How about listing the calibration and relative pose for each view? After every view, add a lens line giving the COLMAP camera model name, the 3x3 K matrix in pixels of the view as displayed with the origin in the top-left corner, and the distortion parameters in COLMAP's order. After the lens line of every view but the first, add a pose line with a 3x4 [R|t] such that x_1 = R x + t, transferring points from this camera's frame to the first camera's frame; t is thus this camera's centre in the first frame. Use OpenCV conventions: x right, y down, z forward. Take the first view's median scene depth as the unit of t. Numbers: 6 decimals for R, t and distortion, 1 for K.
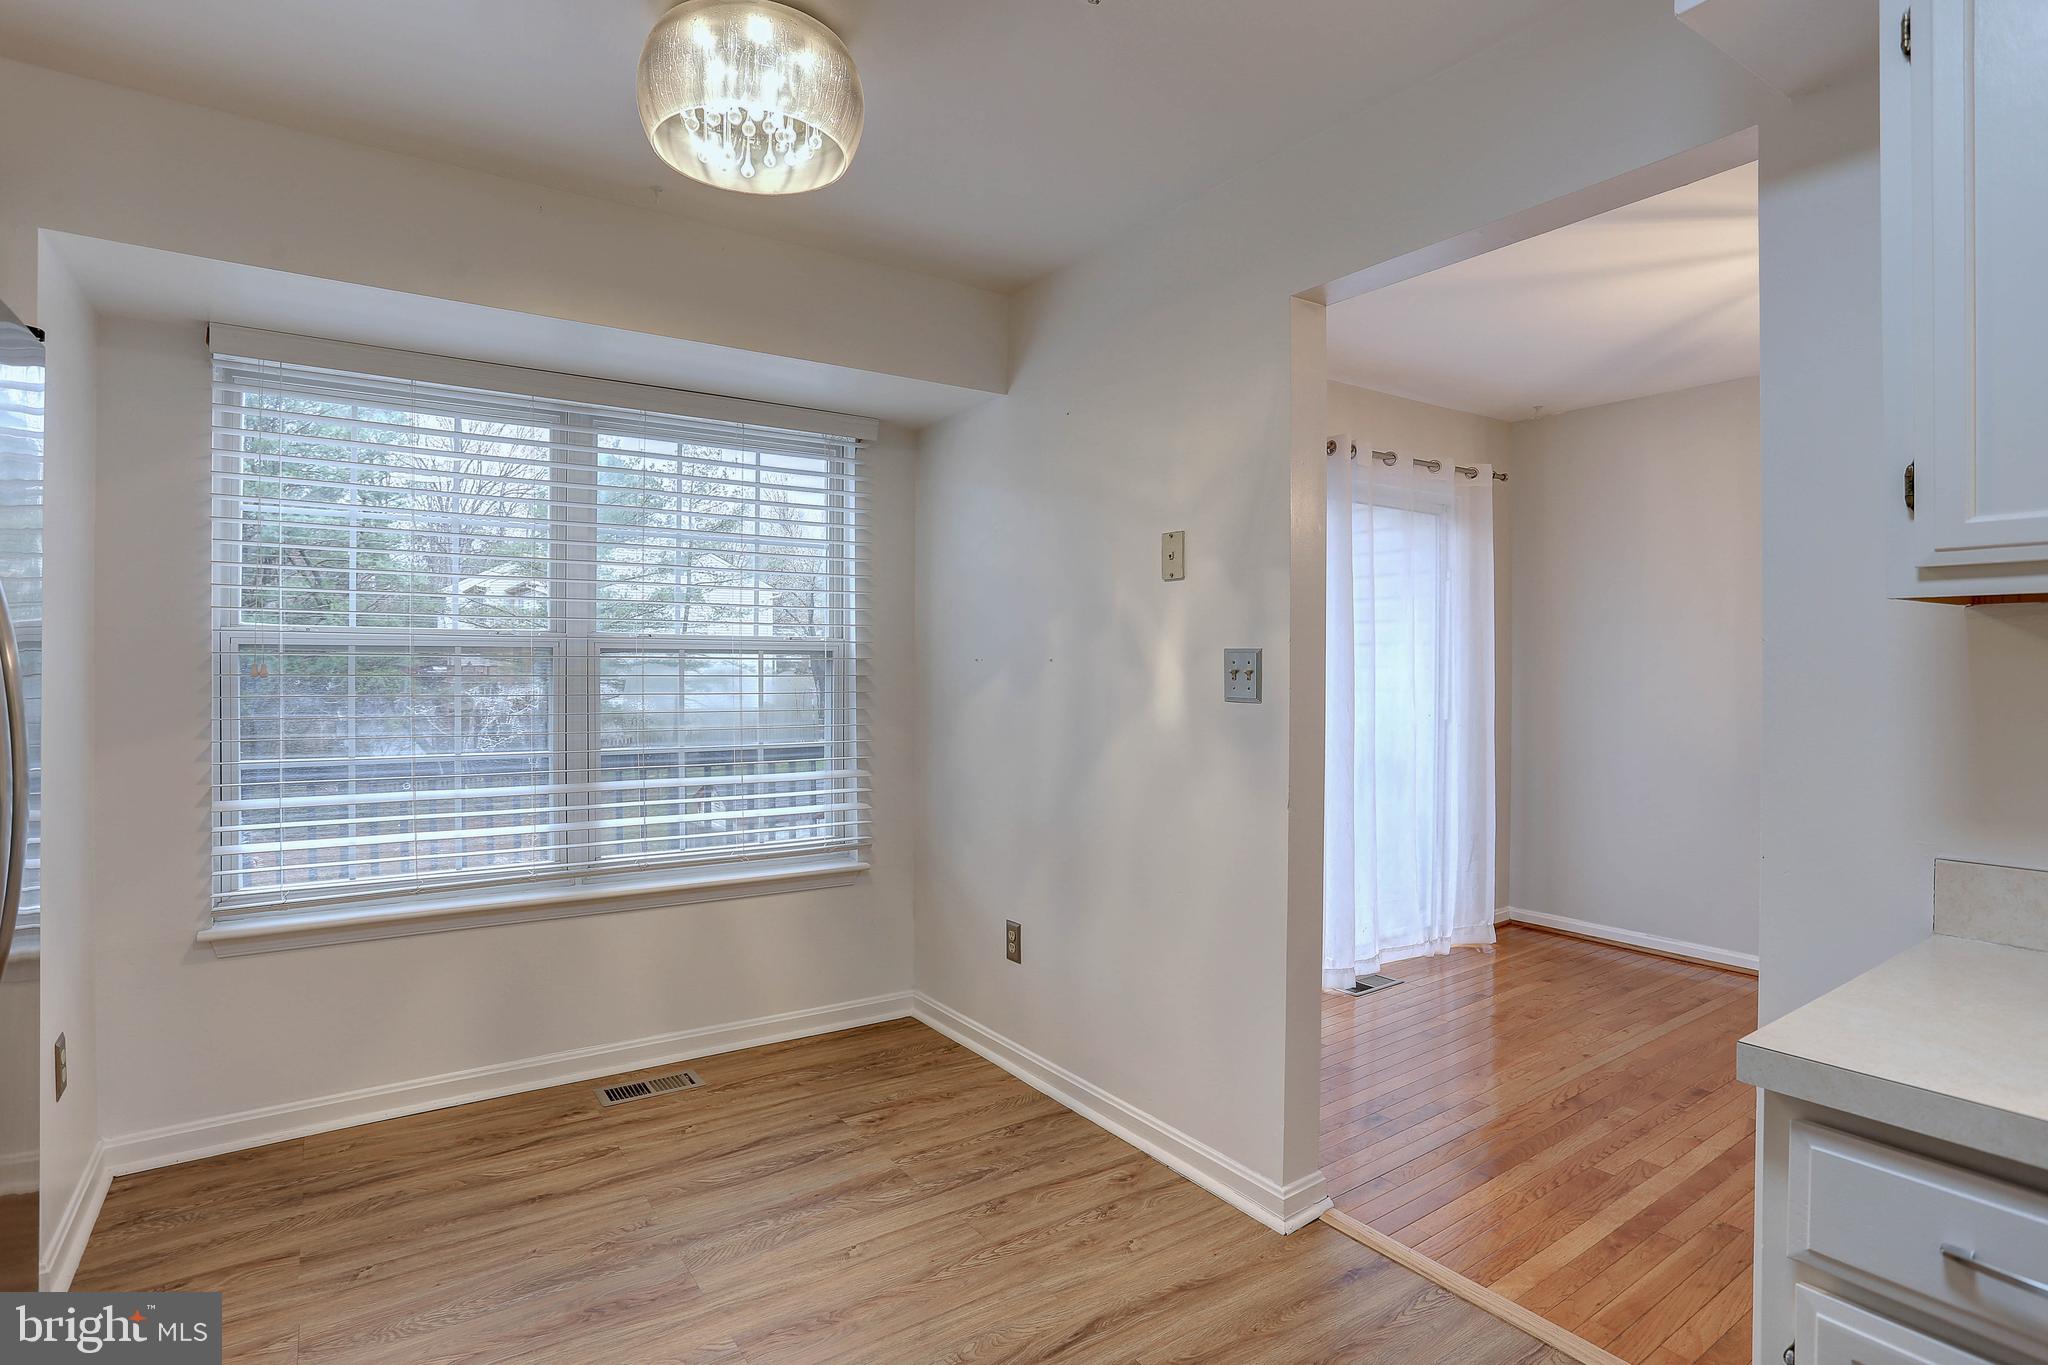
lens RADIAL K [[1032.1, 0, 1016.7], [0, 1032.1, 665.6], [0, 0, 1]] dist [-0.052908, 0.017942]
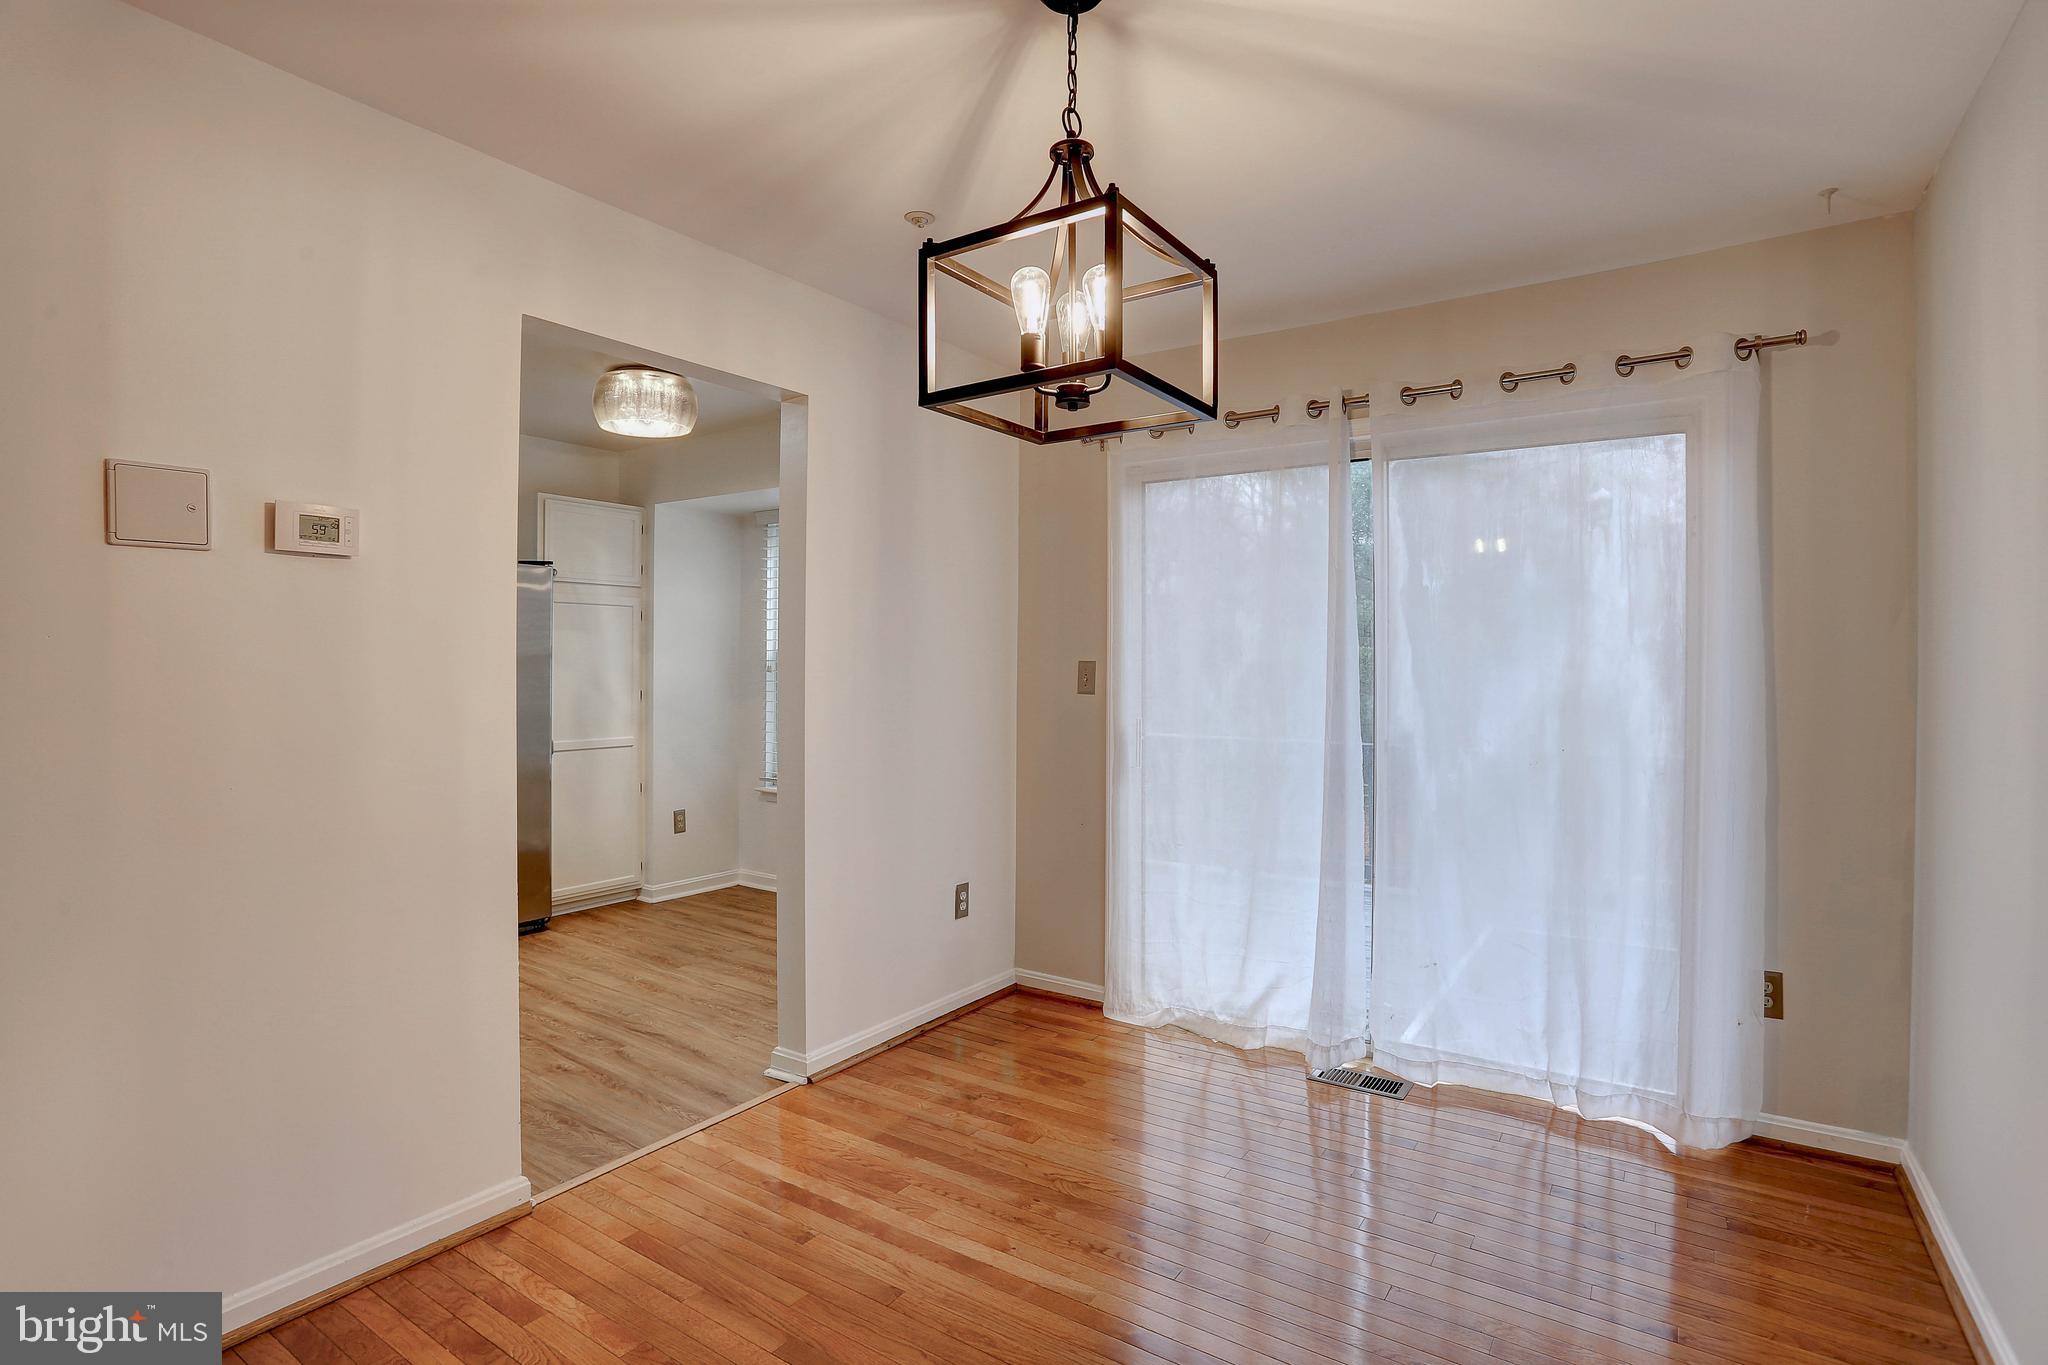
lens RADIAL K [[1032.1, 0, 1014.6], [0, 1032.1, 672.9], [0, 0, 1]] dist [-0.052908, 0.017942]
pose [[0.329010, 0.000228, -0.944326, 1.634263], [-0.005775, 0.999982, -0.001771, 0.004519], [0.944309, 0.006036, 0.329005, 0.816458]]
